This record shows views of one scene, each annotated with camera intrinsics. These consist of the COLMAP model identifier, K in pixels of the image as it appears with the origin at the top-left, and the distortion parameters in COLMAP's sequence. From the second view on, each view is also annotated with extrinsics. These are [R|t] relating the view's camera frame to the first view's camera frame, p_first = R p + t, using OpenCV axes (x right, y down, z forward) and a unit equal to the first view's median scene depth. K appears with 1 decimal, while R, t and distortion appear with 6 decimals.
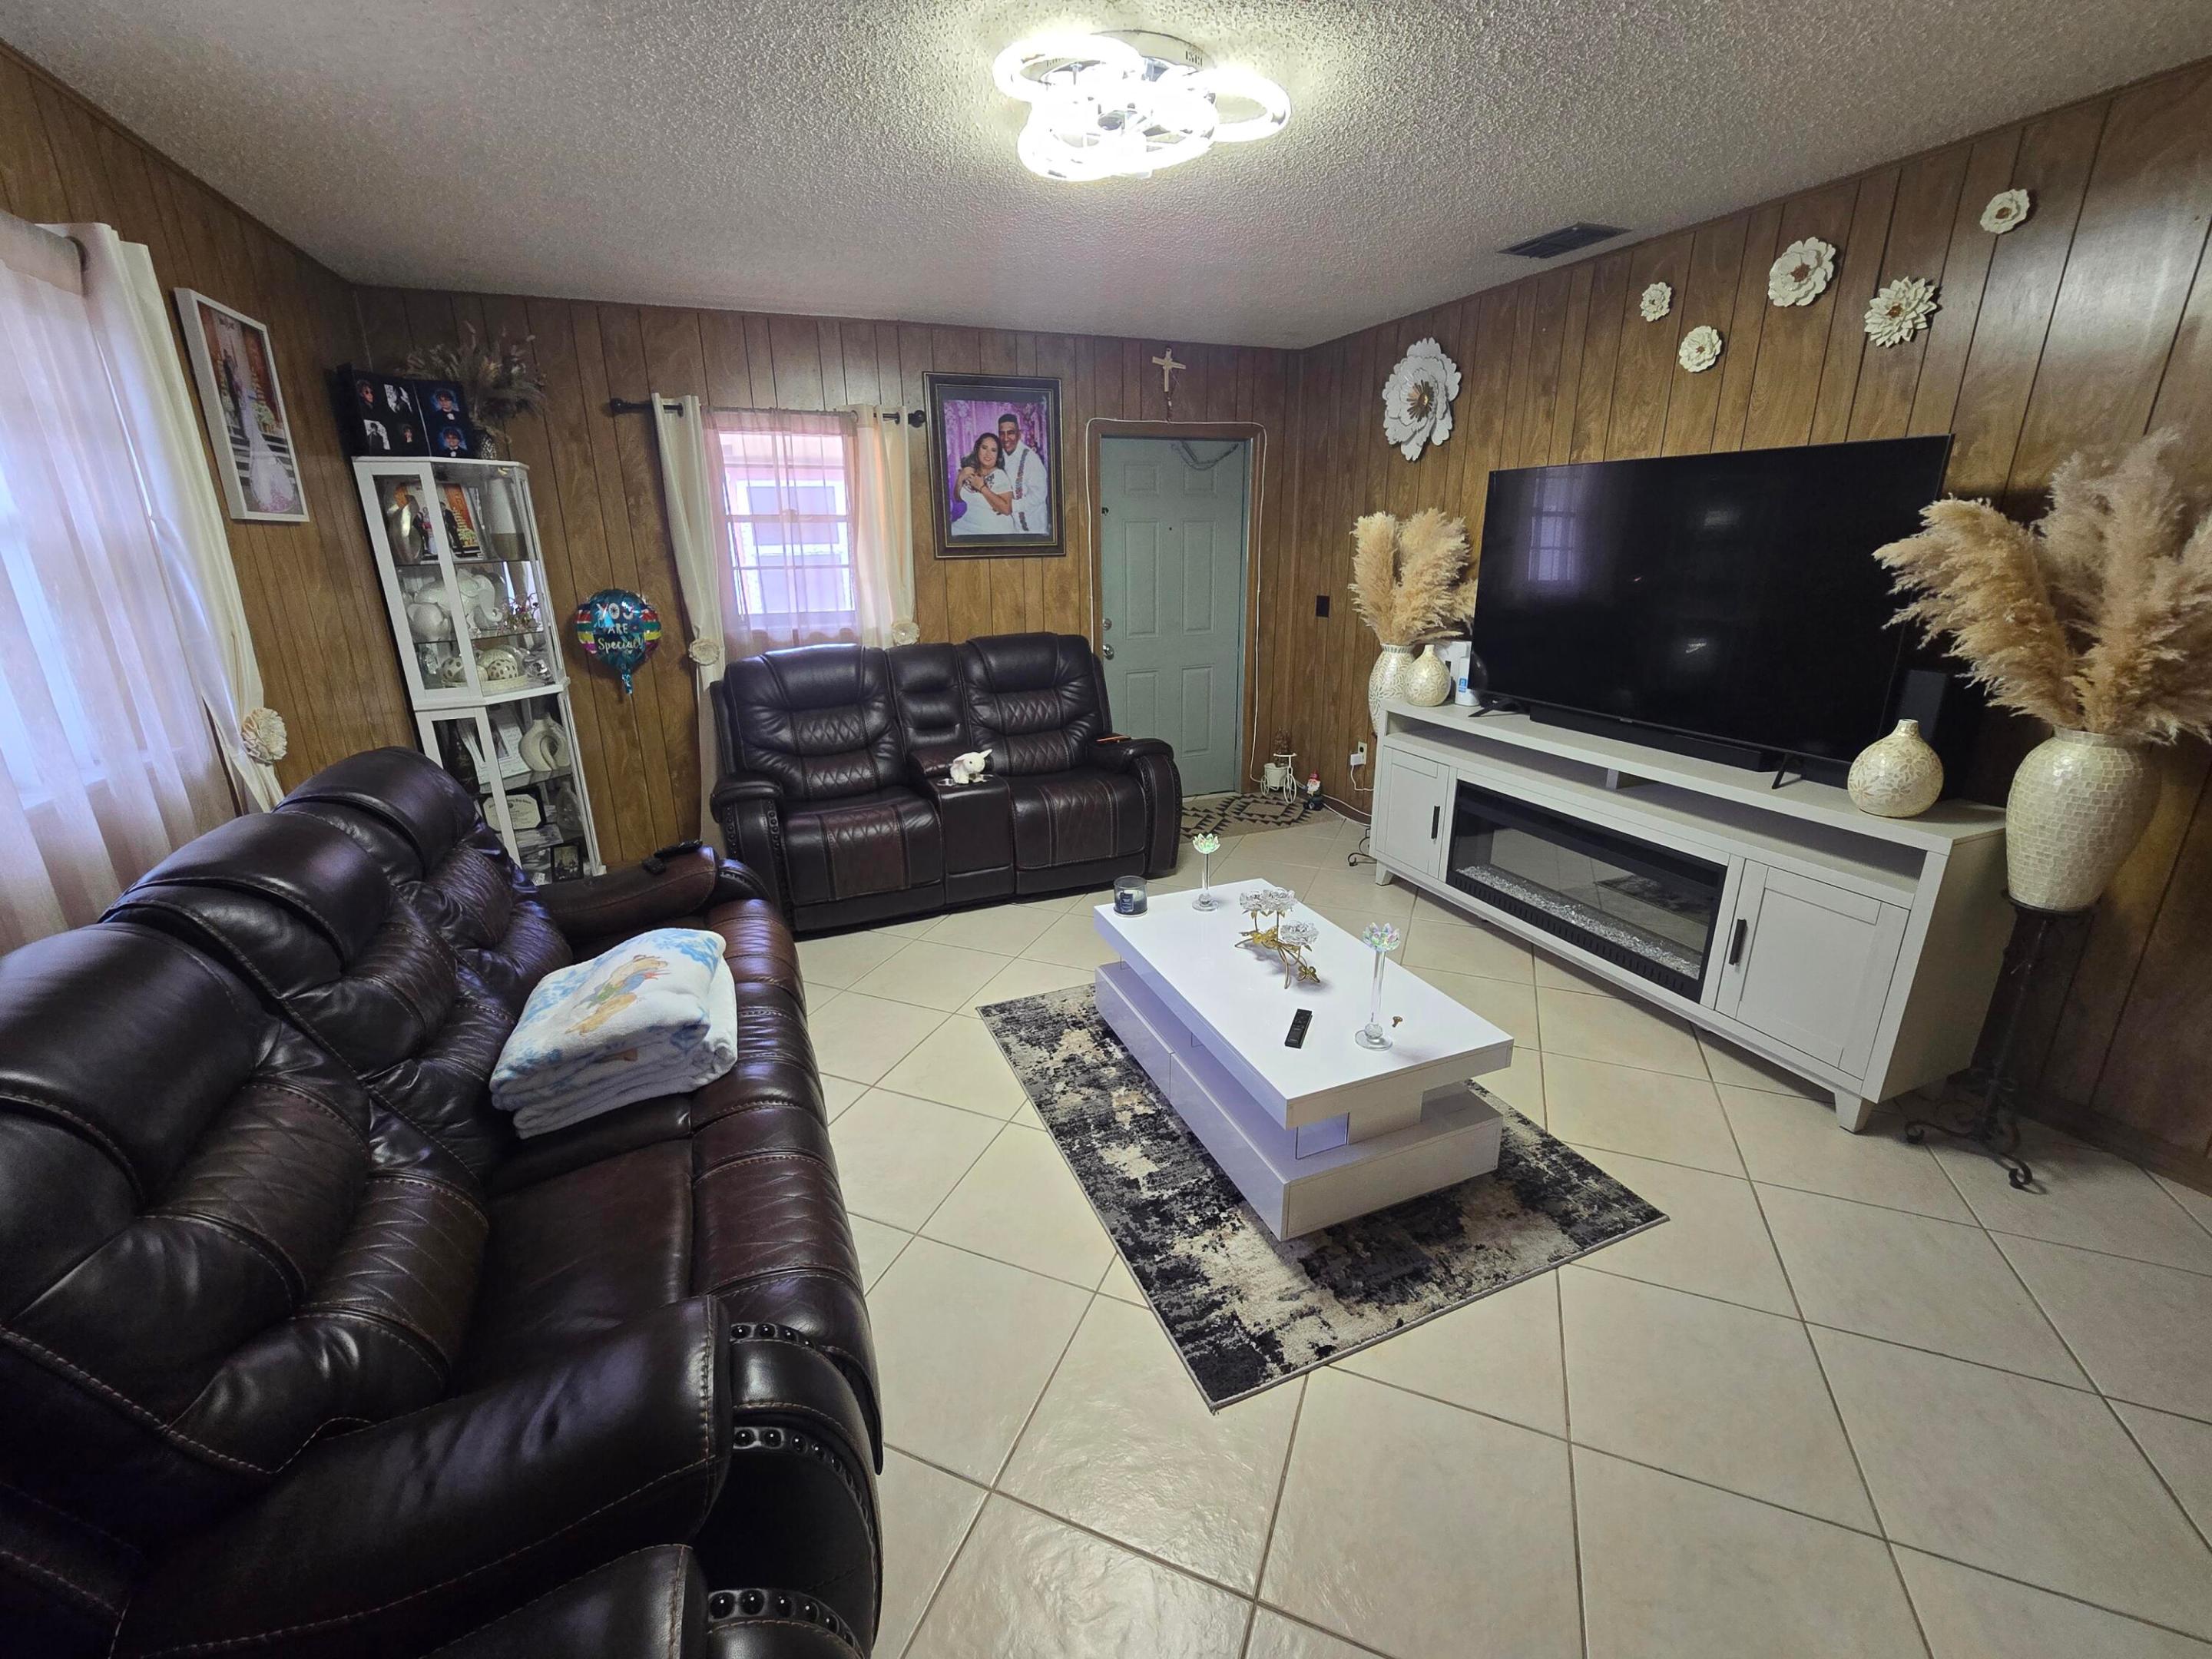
lens RADIAL K [[905.6, 0, 1102.7], [0, 905.6, 814.5], [0, 0, 1]] dist [-0.005752, -0.000518]
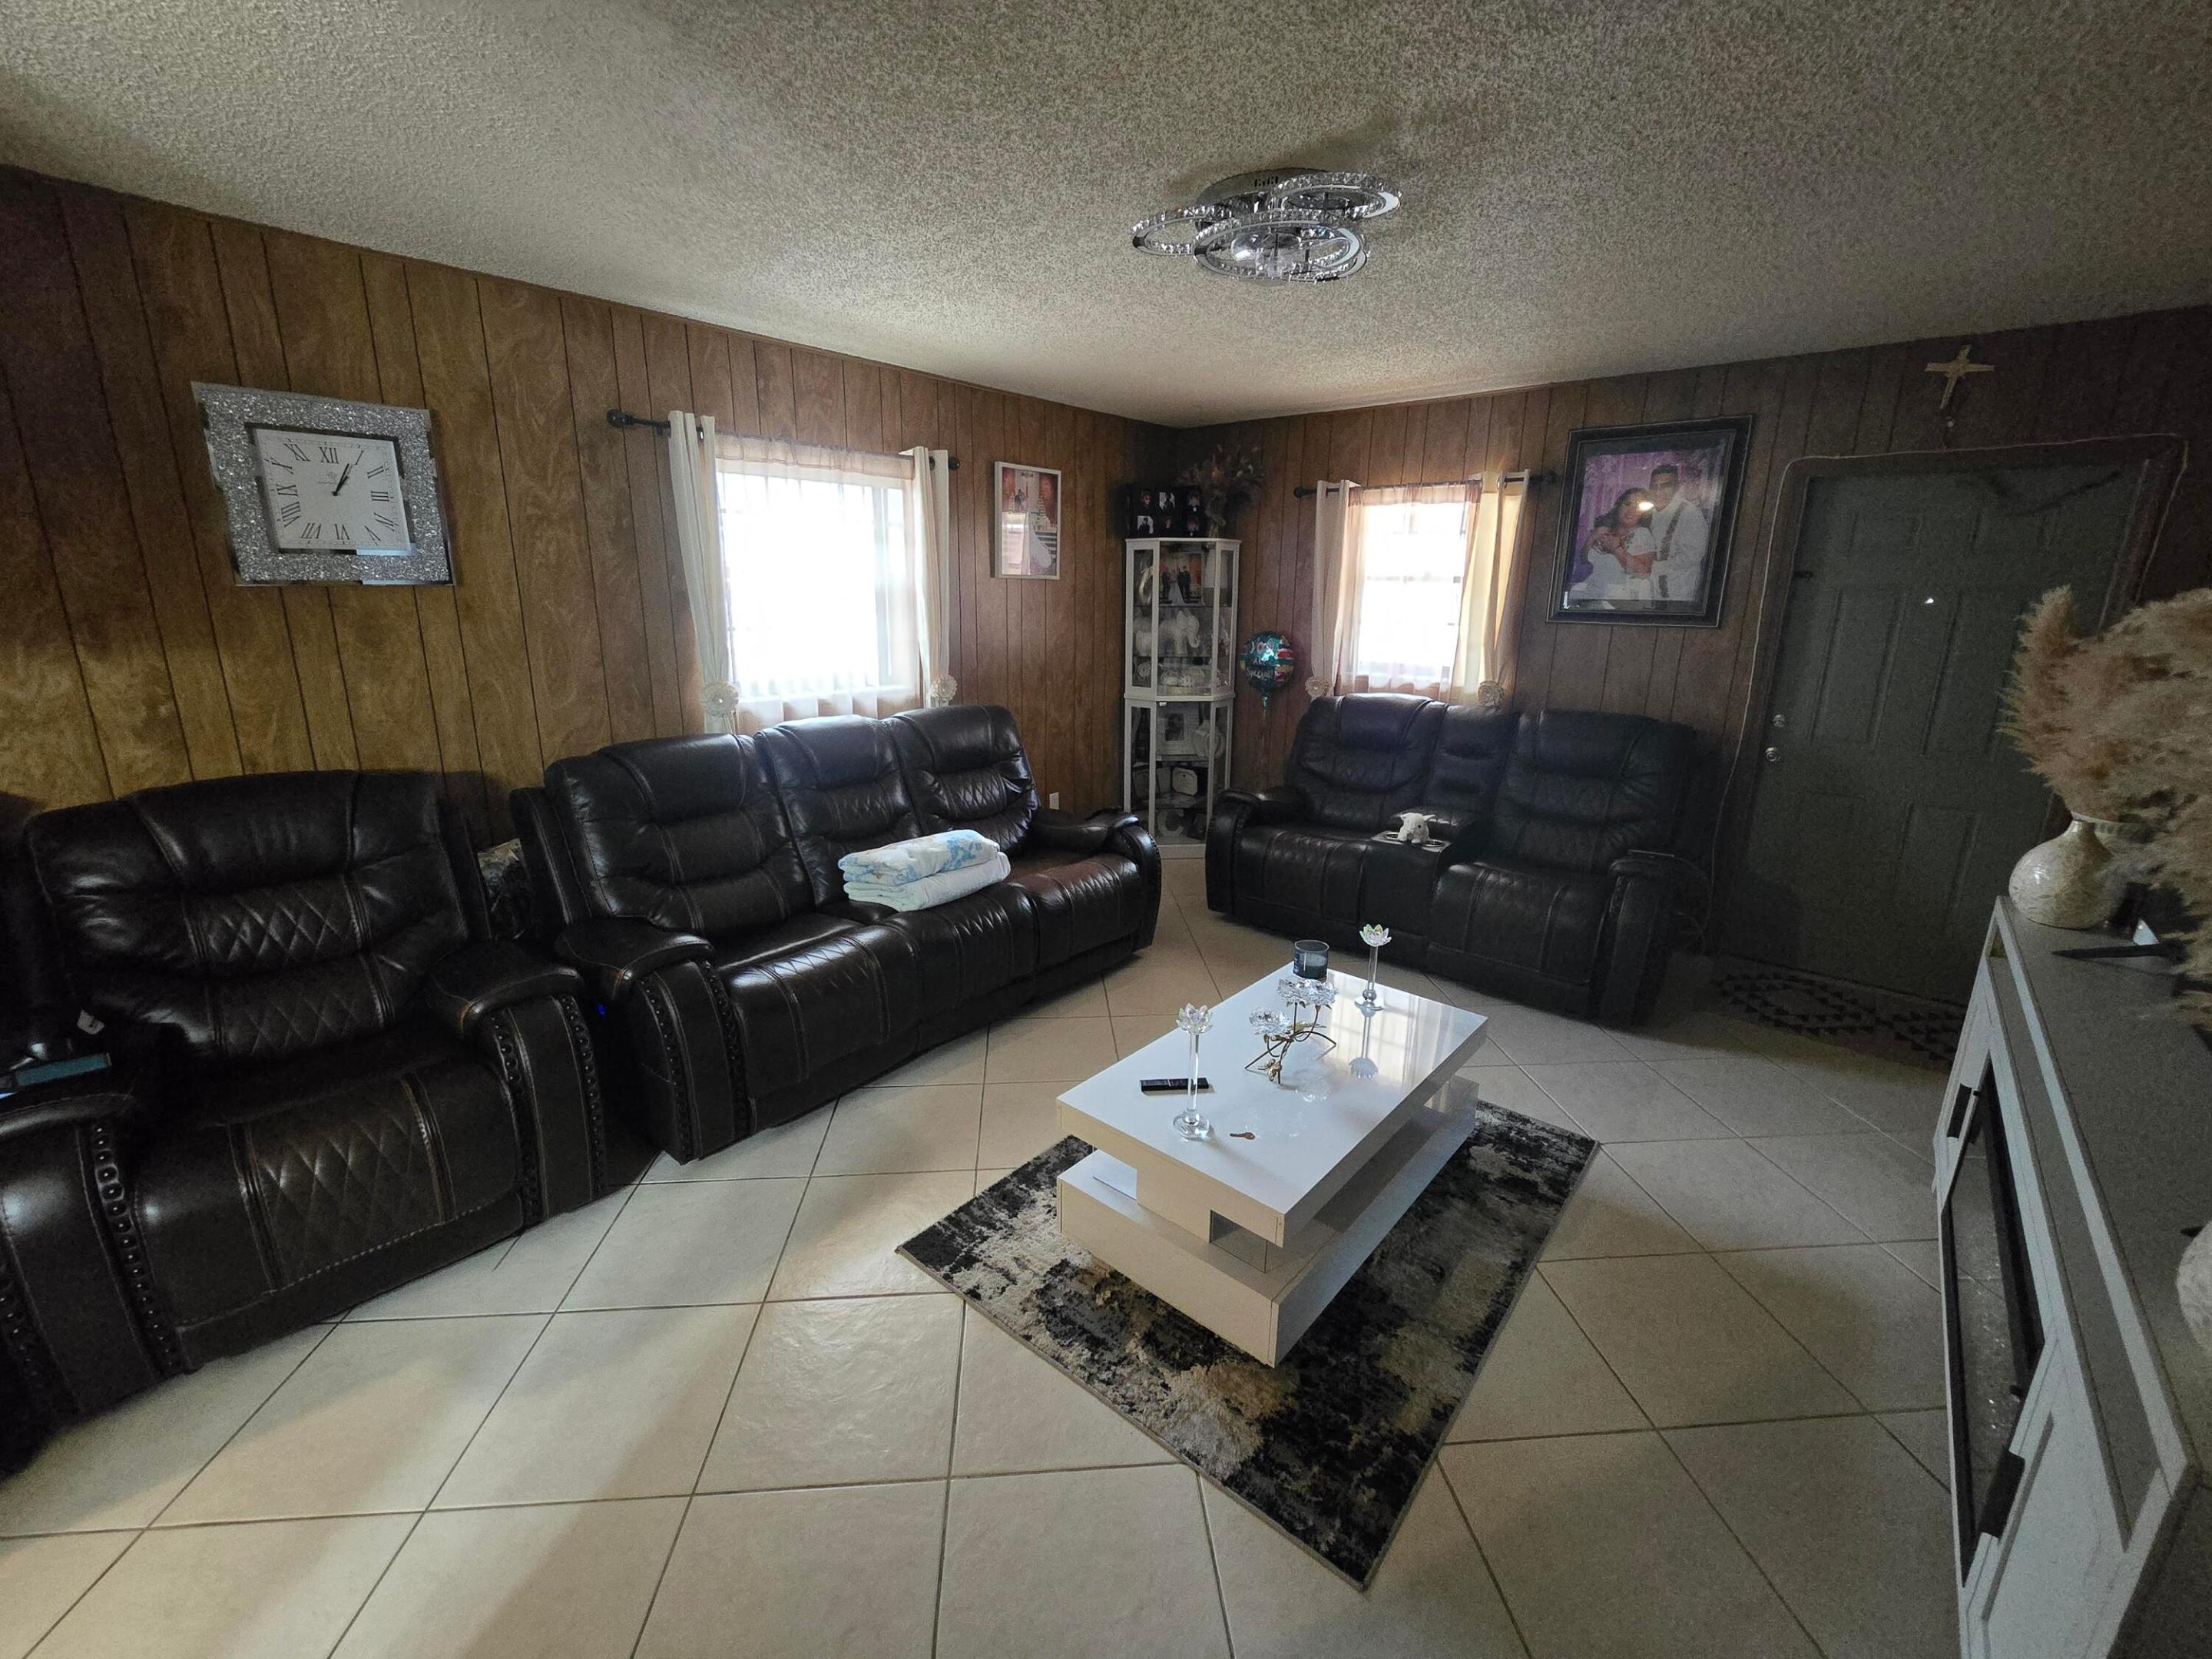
lens RADIAL K [[905.6, 0, 1102.7], [0, 905.6, 814.5], [0, 0, 1]] dist [-0.005752, -0.000518]
pose [[0.458377, 0.235263, -0.857054, 0.594738], [-0.279461, 0.953568, 0.112292, -0.088402], [0.843677, 0.188041, 0.502841, 0.220487]]
